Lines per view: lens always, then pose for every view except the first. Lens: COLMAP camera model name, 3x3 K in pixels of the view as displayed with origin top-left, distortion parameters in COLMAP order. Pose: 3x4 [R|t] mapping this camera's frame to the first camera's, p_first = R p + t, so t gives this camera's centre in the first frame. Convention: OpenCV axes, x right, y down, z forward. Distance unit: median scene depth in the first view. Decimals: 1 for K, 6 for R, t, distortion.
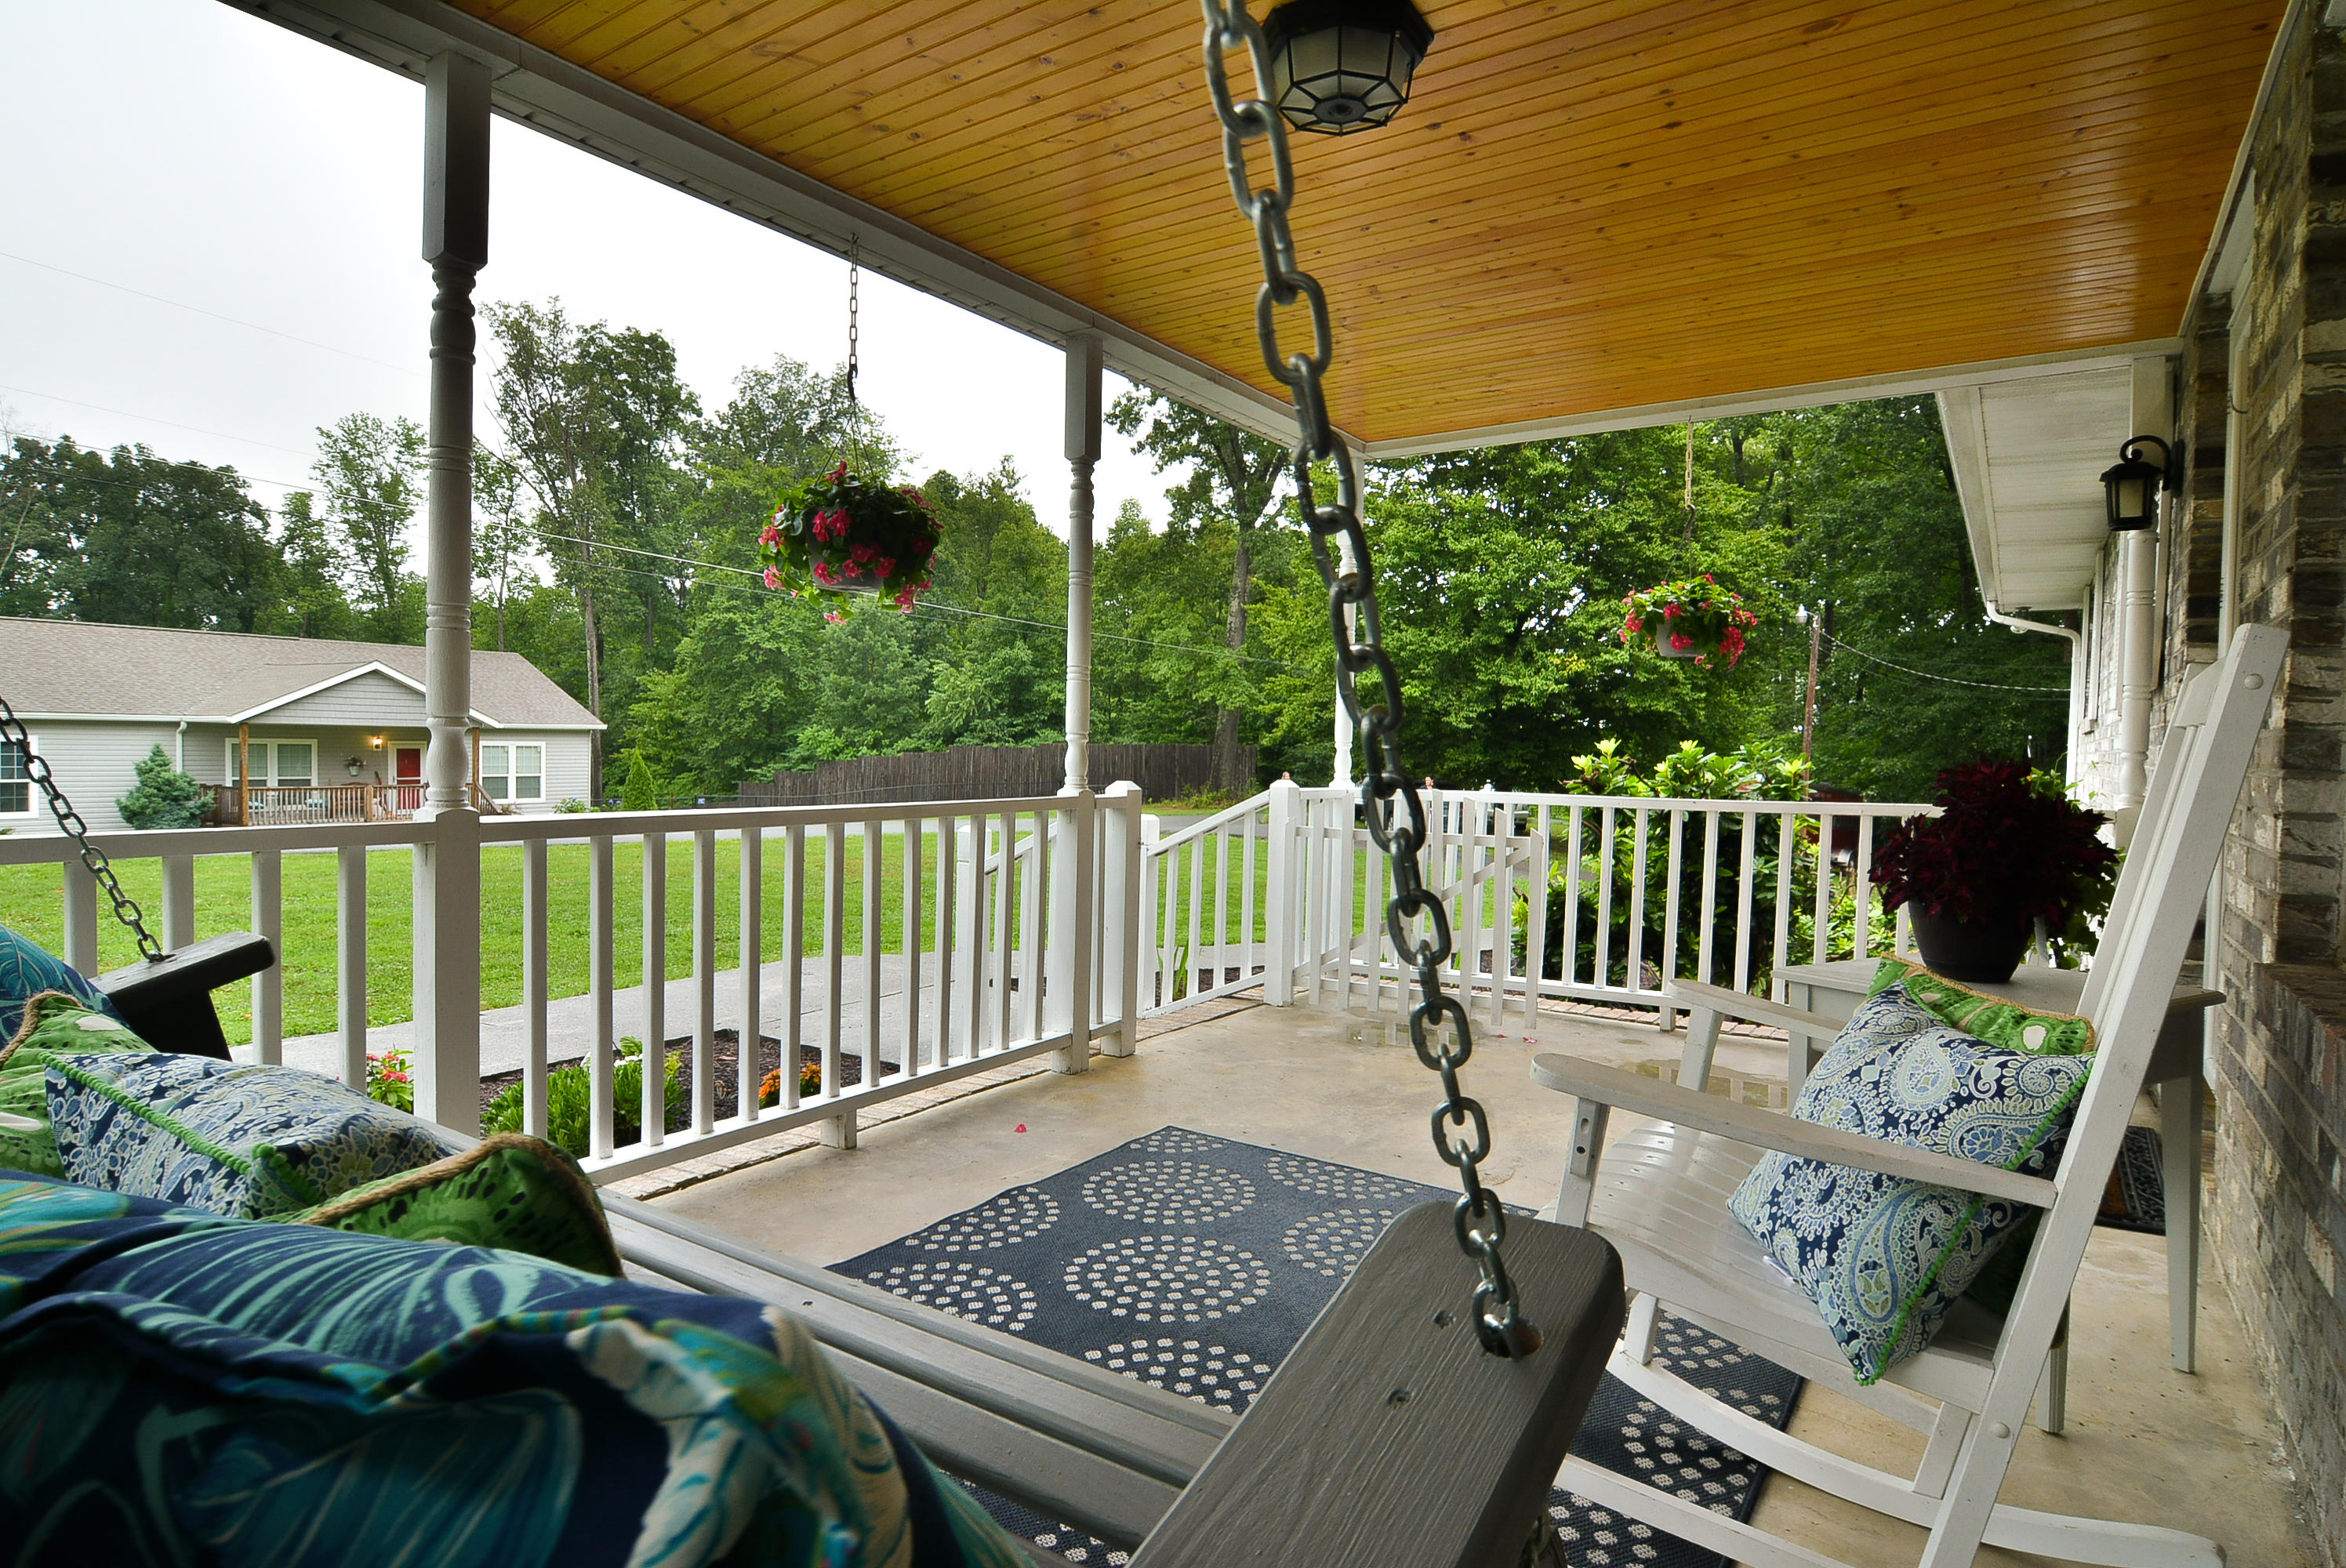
lens RADIAL K [[1261.3, 0, 1185.0], [0, 1261.3, 787.5], [0, 0, 1]] dist [-0.014077, -0.005107]
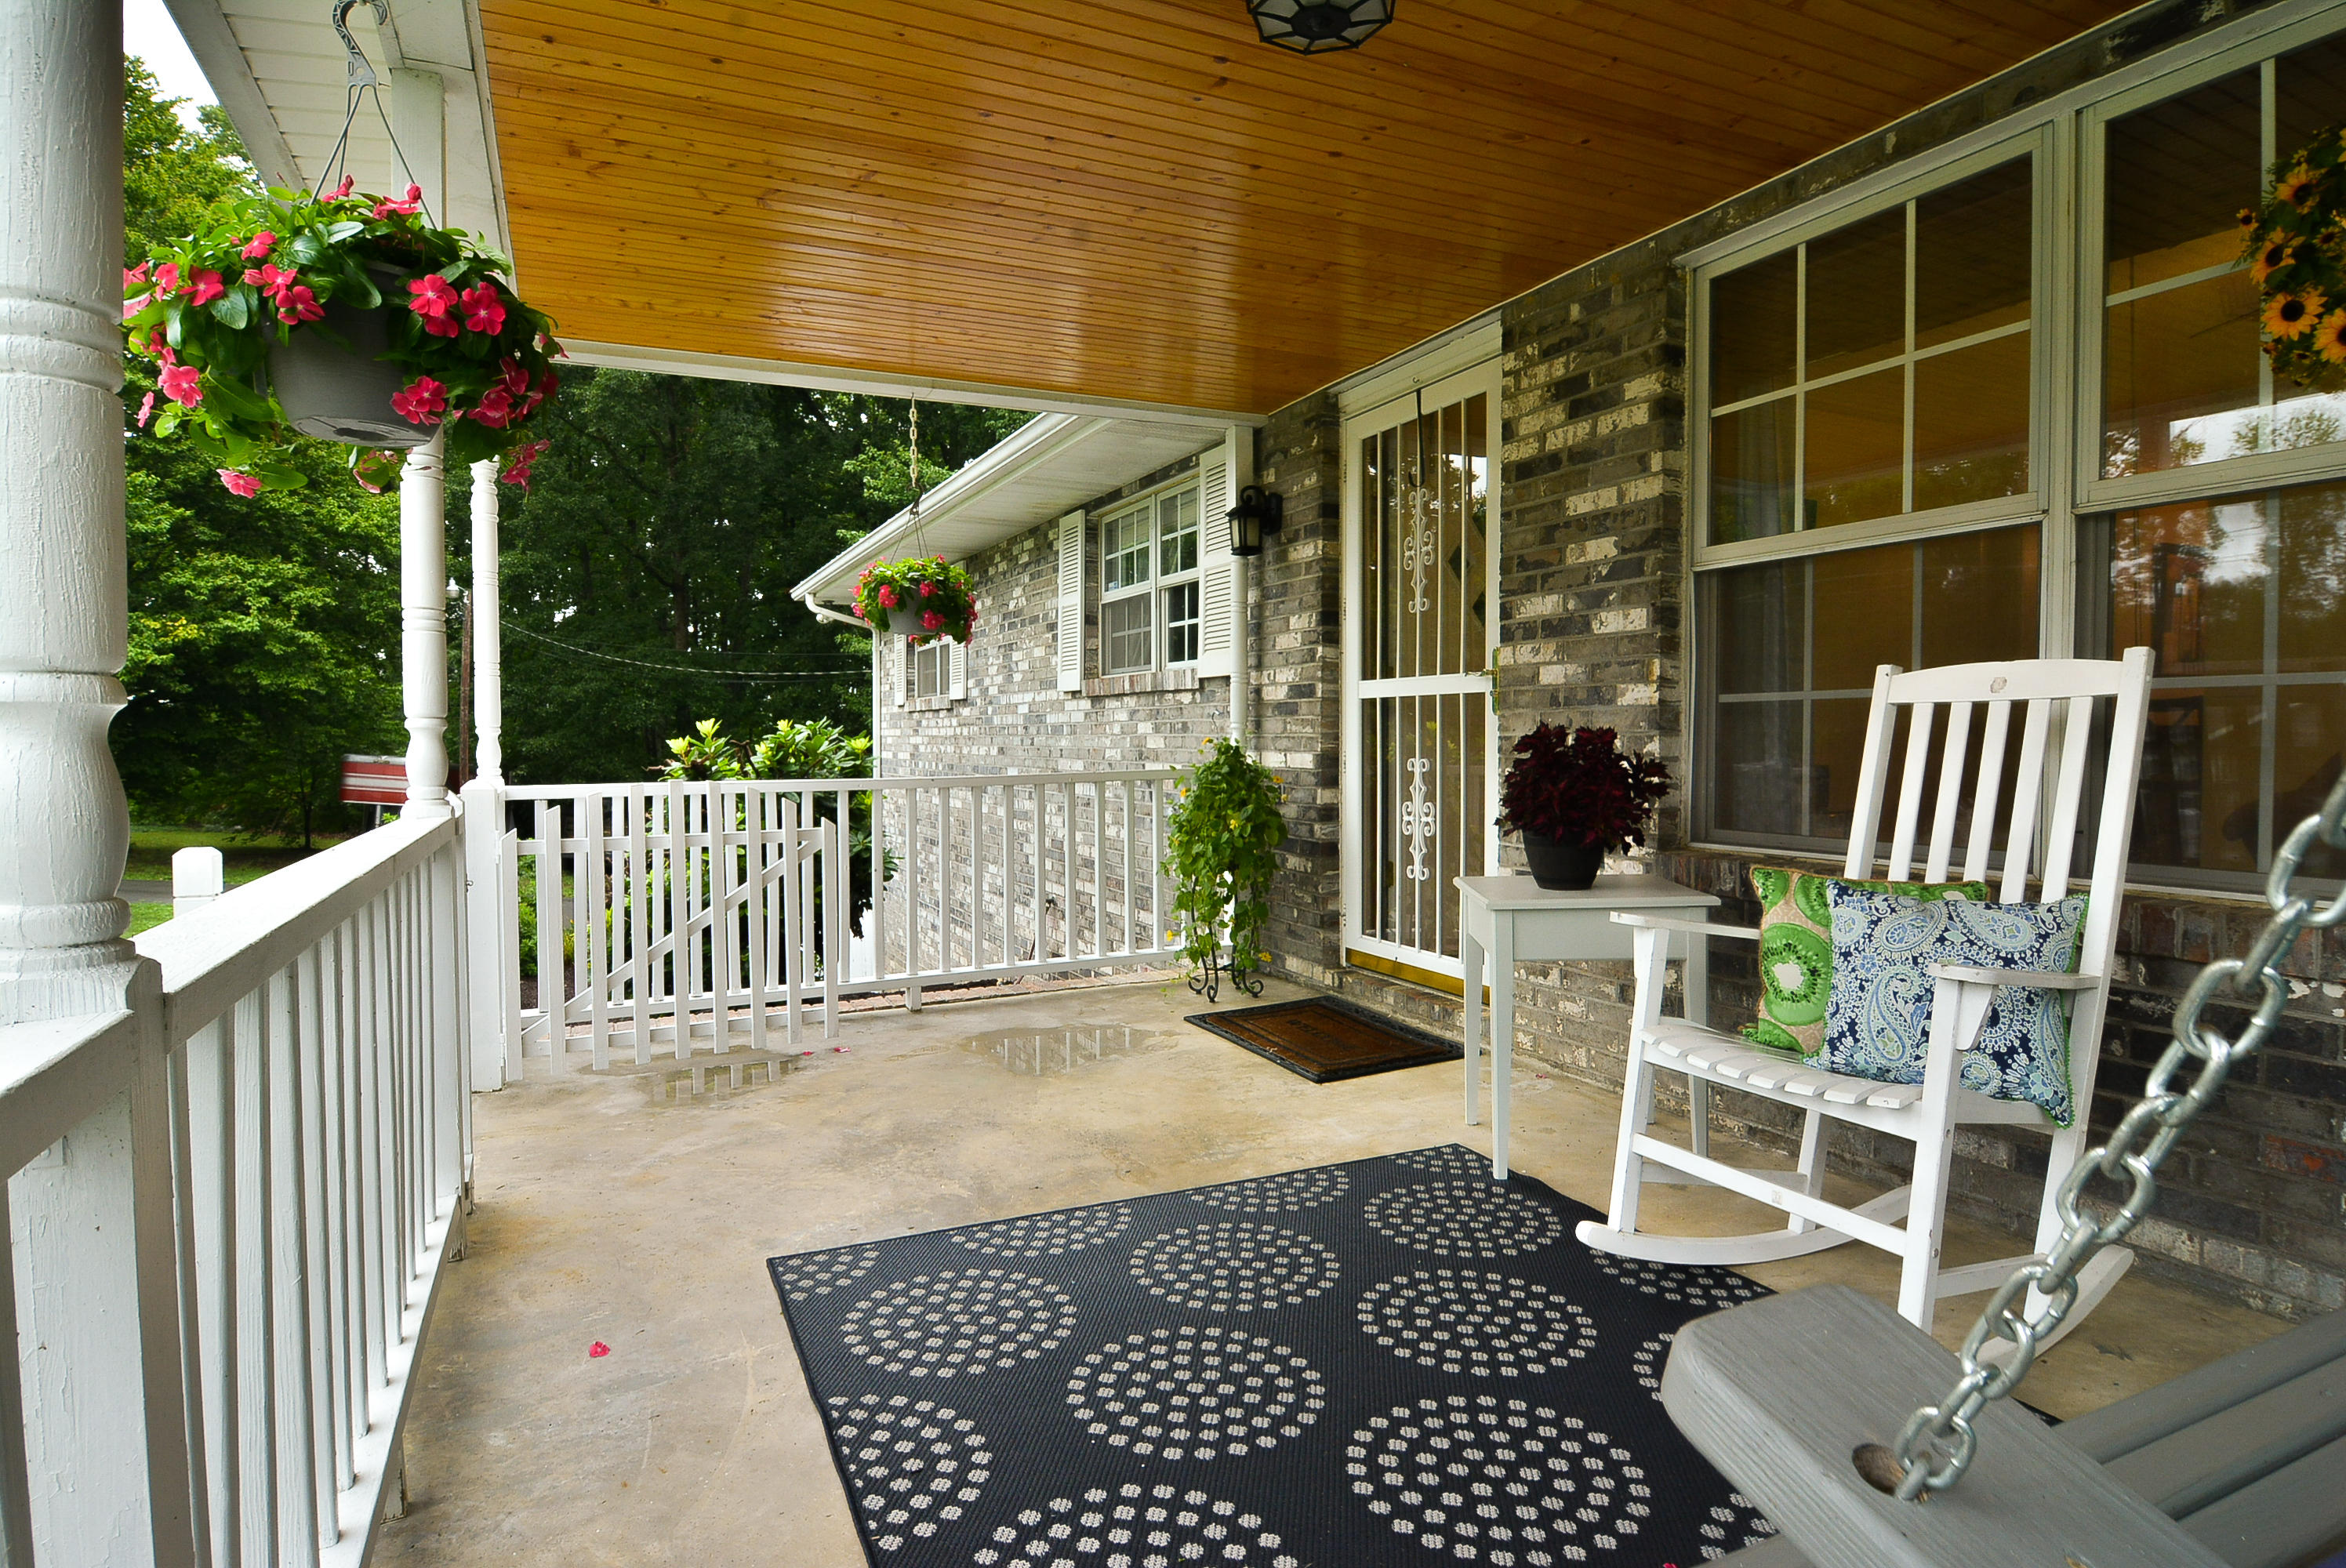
lens RADIAL K [[1261.3, 0, 1177.5], [0, 1261.3, 780.6], [0, 0, 1]] dist [-0.014077, -0.005107]
pose [[0.515108, -0.052678, 0.855505, -0.560404], [0.043525, 0.998430, 0.035271, -0.023381], [-0.856020, 0.019068, 0.516591, 0.478423]]
